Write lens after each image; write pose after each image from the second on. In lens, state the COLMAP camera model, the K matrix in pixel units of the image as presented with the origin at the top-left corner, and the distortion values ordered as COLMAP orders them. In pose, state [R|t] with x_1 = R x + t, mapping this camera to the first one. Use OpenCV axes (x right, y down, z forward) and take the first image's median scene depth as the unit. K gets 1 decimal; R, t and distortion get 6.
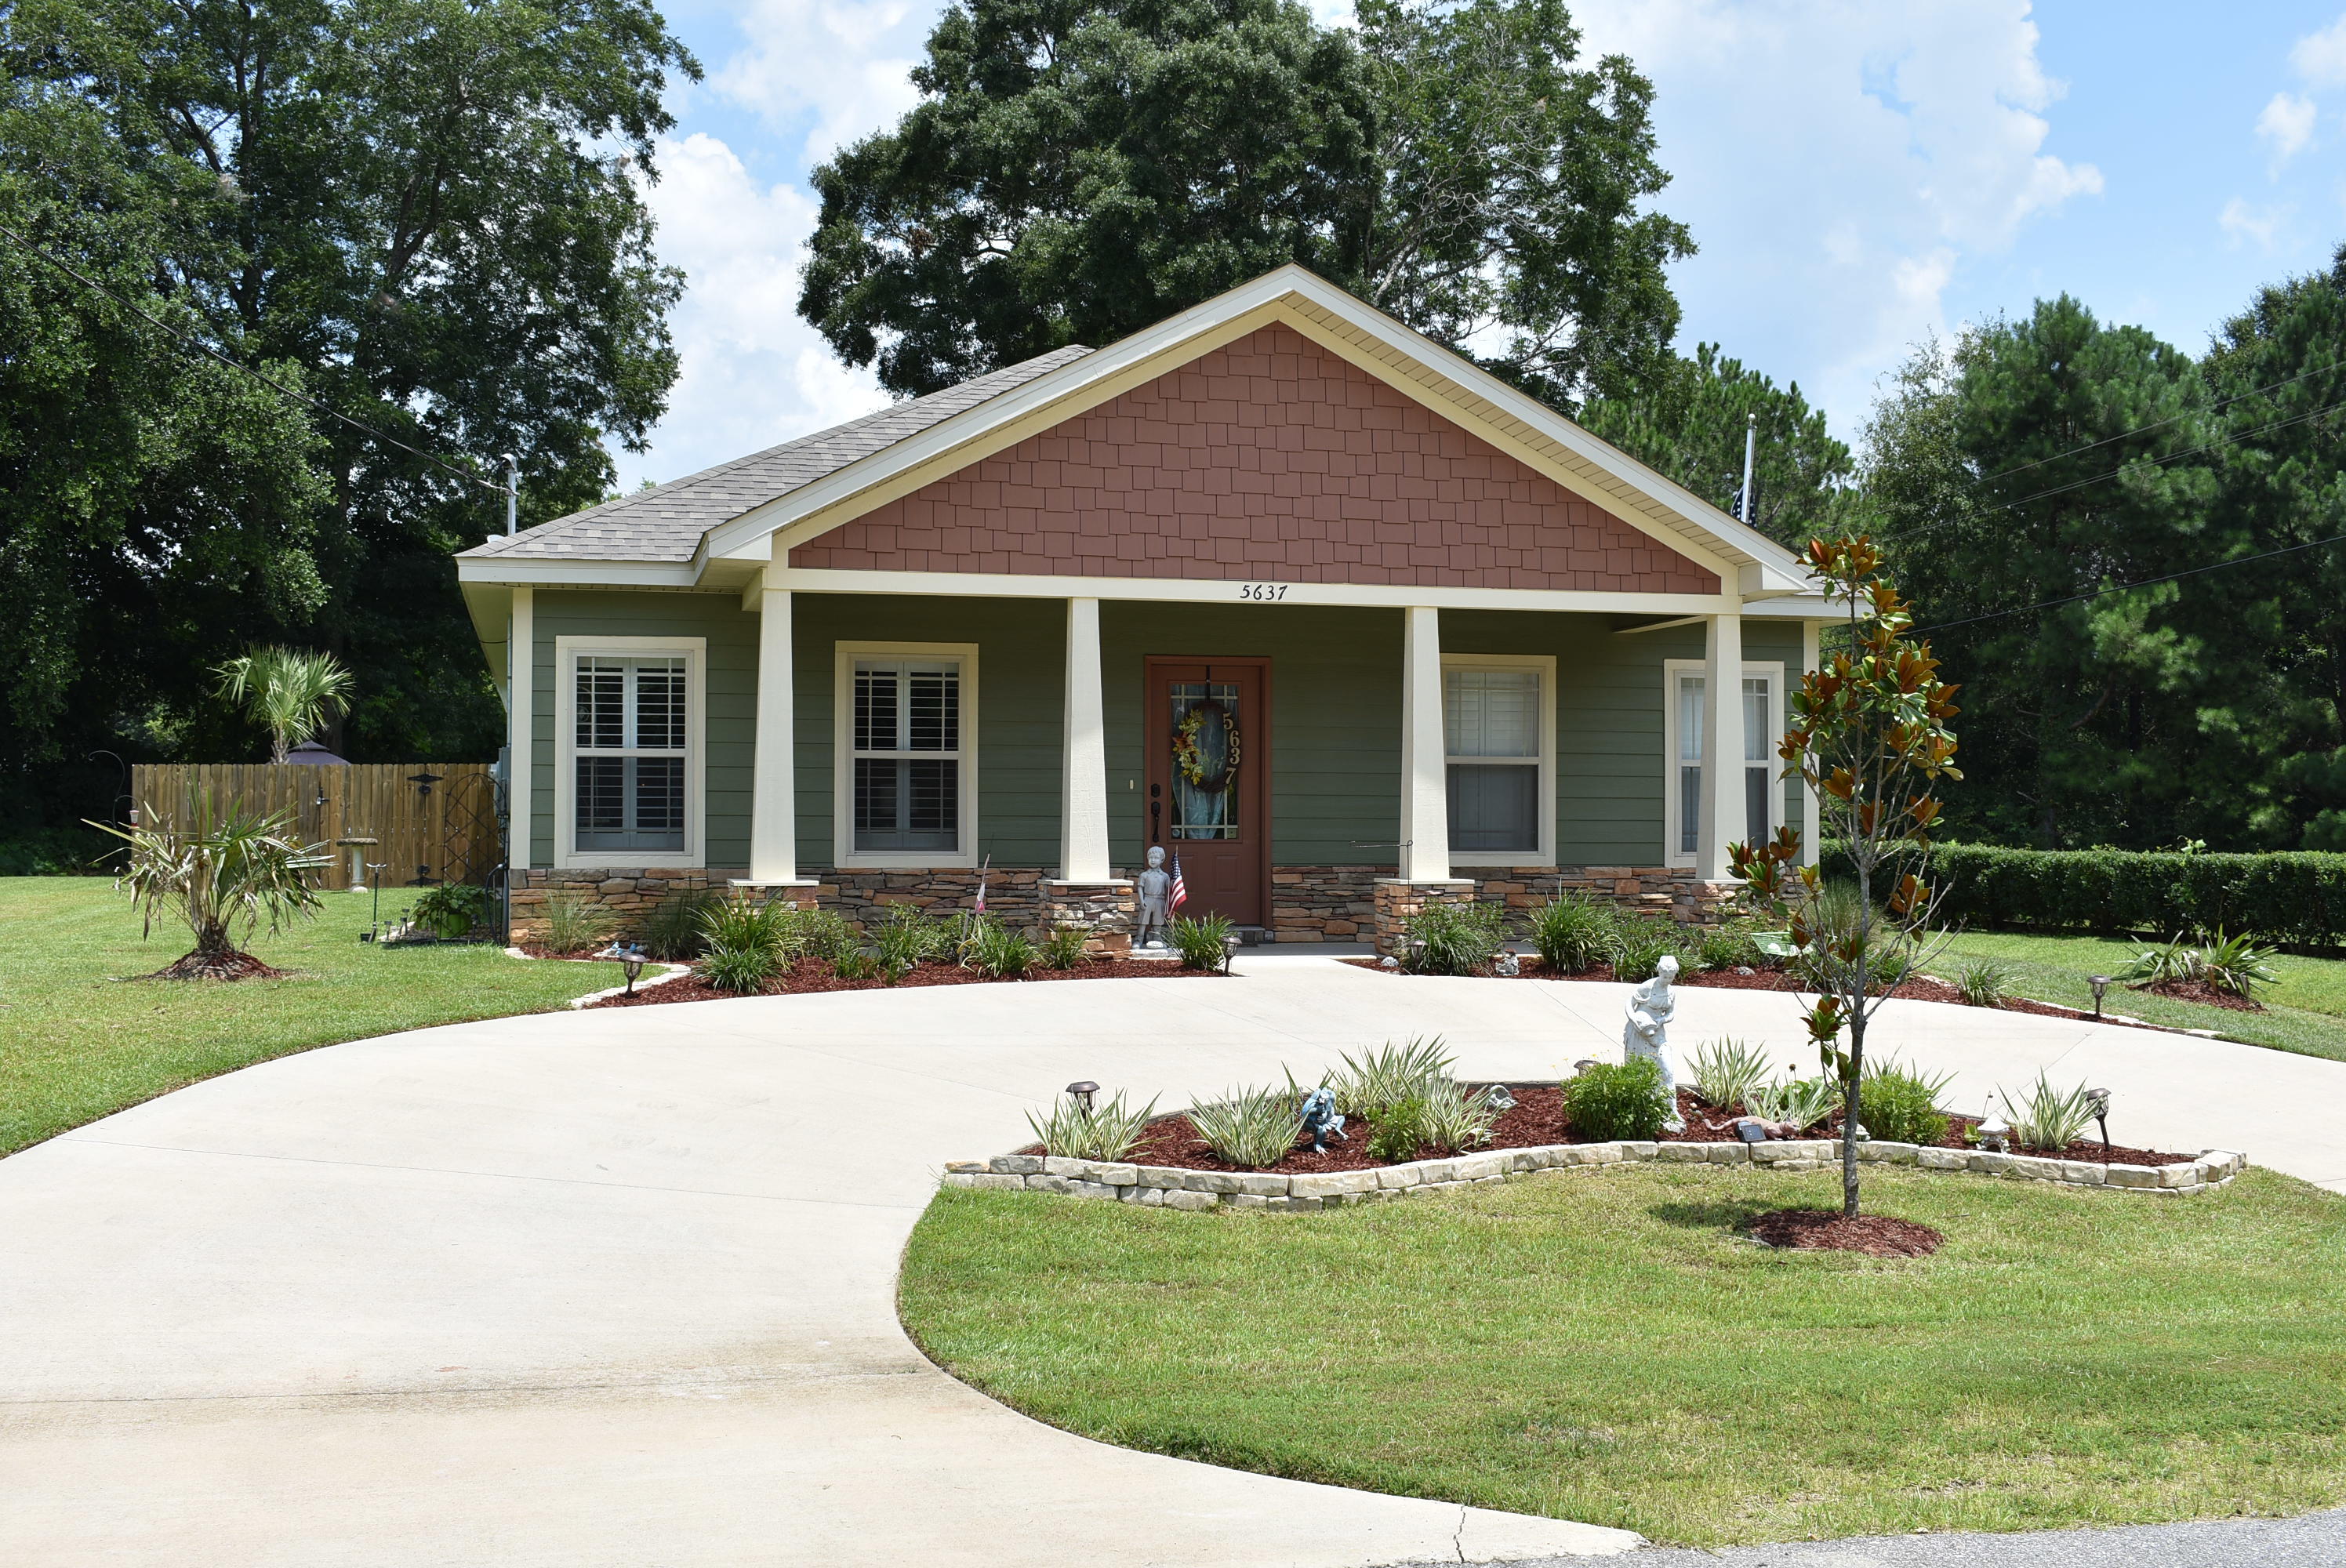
lens RADIAL K [[2596.1, 0, 1173.4], [0, 2596.1, 780.3], [0, 0, 1]] dist [-0.064773, 0.000000]
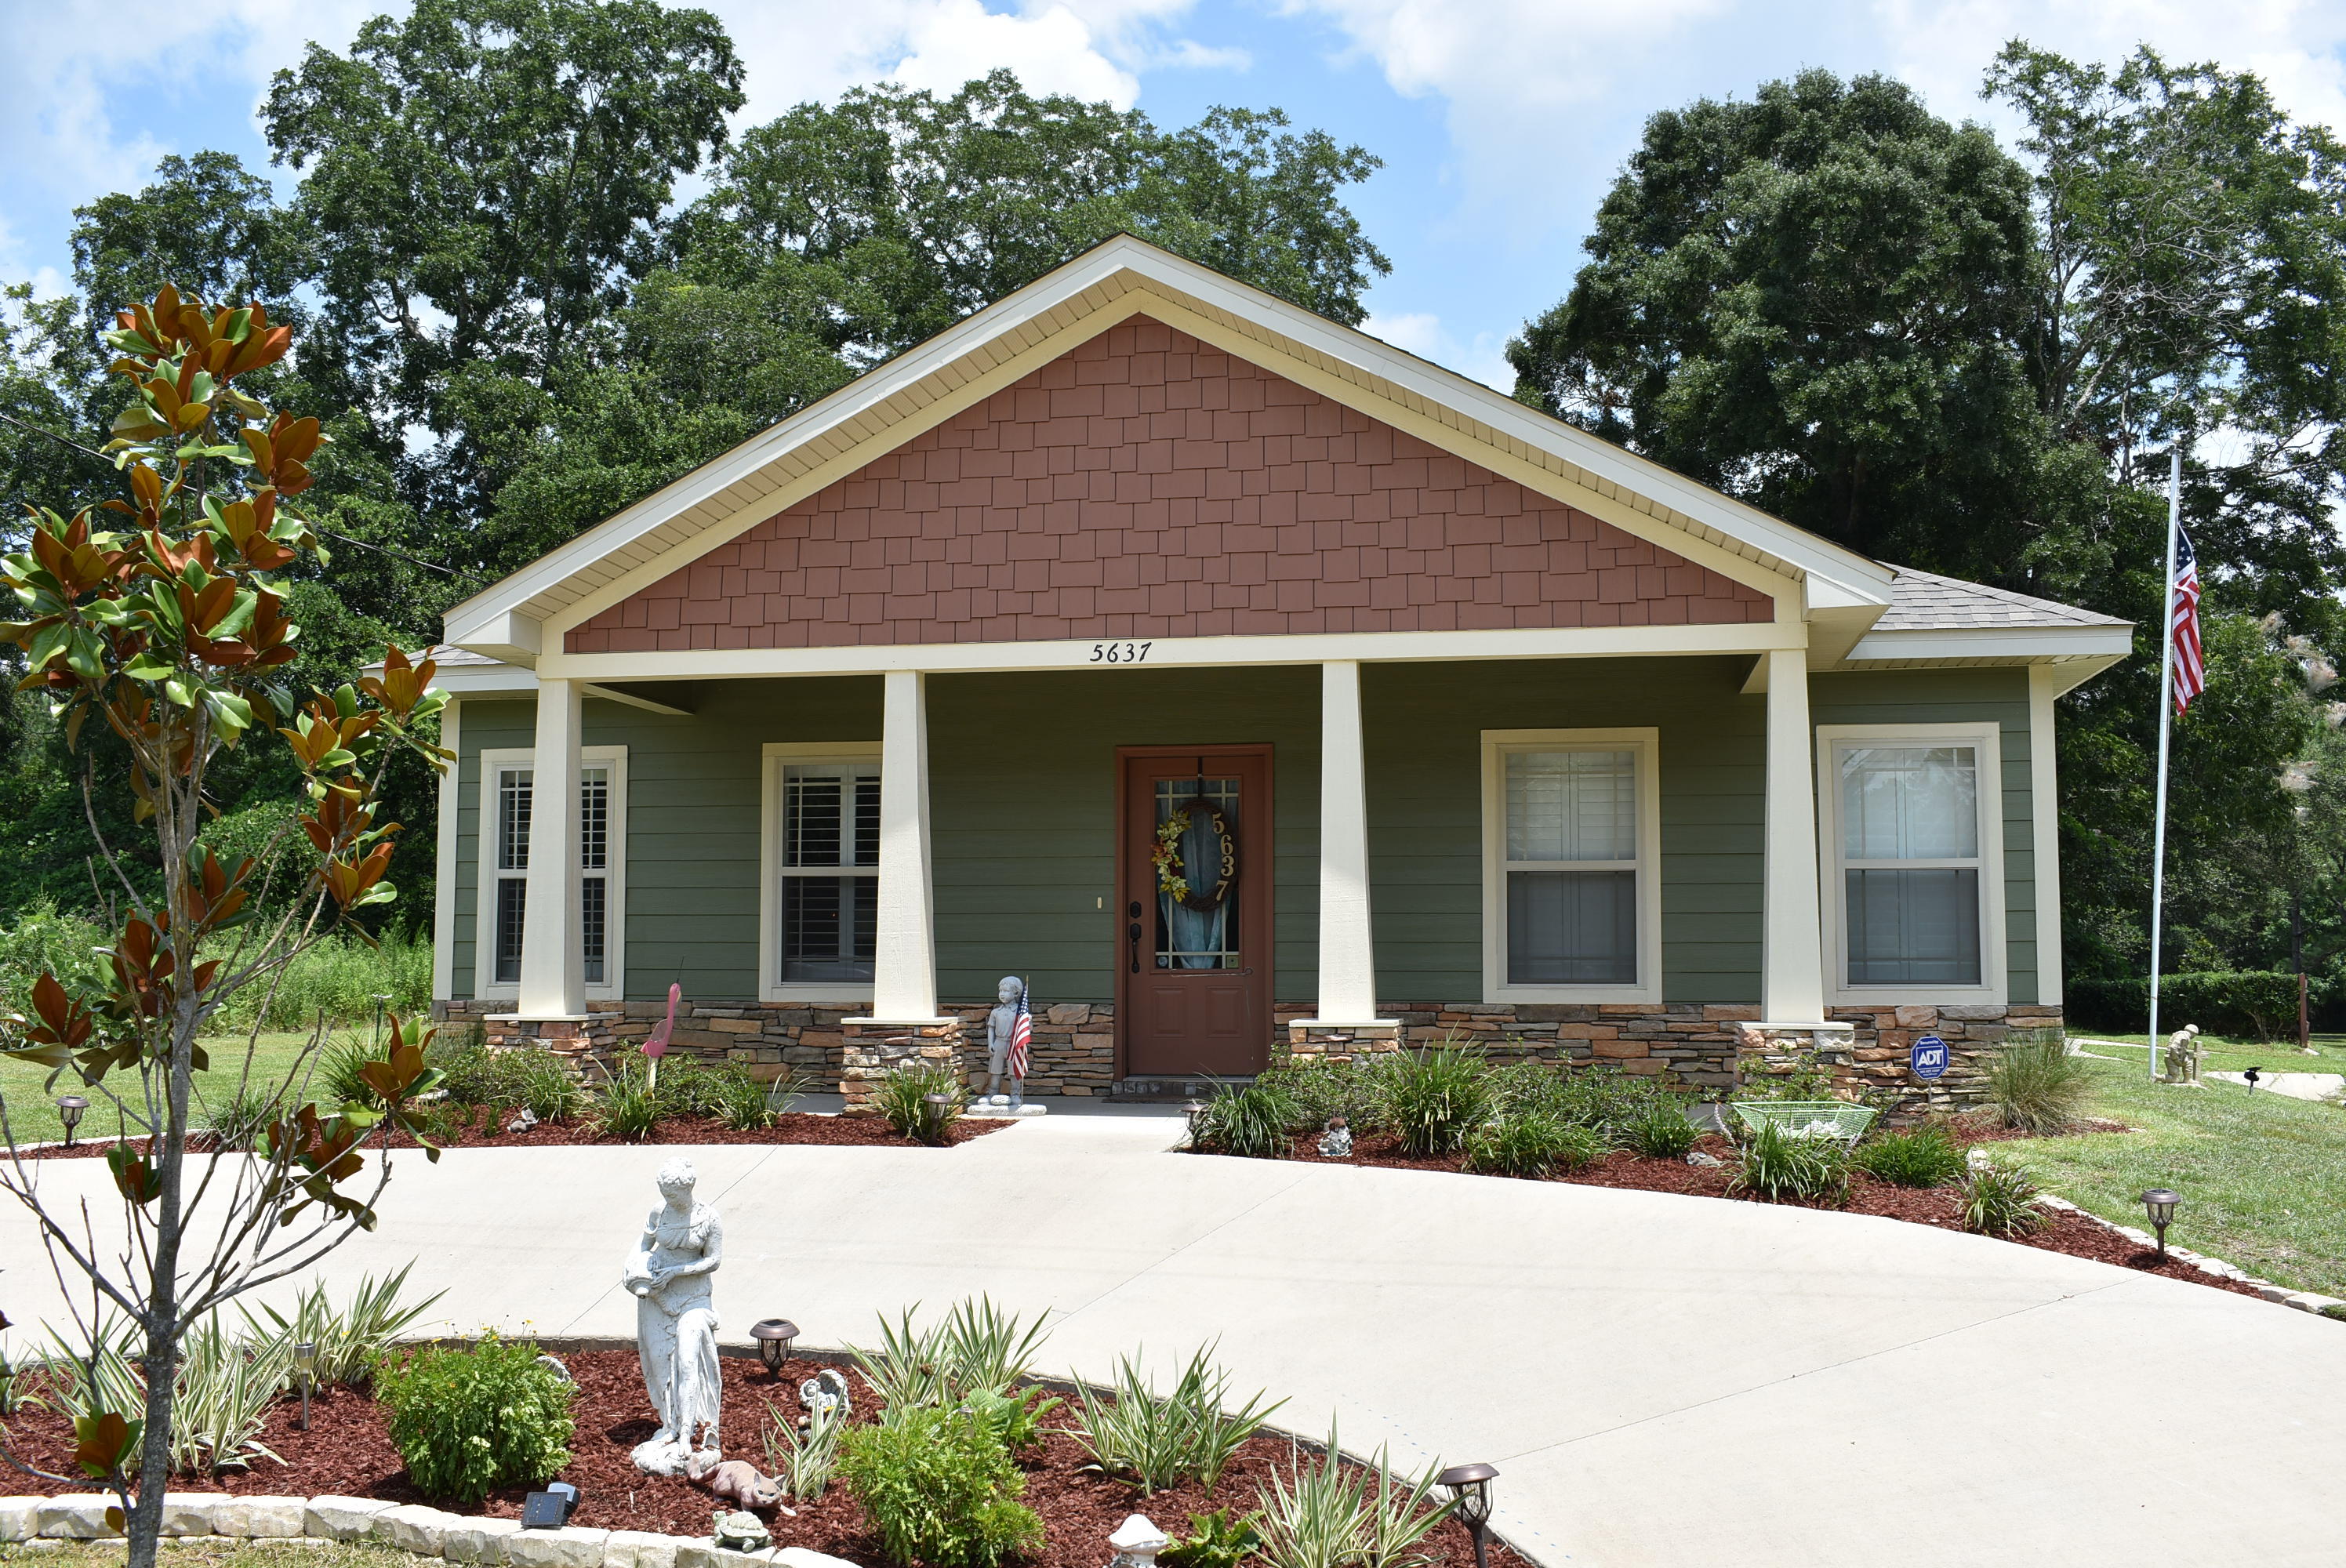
lens RADIAL K [[2204.6, 0, 1171.9], [0, 2204.6, 791.1], [0, 0, 1]] dist [-0.082468, 0.000000]
pose [[0.905822, -0.036128, -0.422115, 0.314299], [0.009357, 0.997820, -0.065323, 0.012654], [0.423555, 0.055221, 0.904186, 0.385574]]
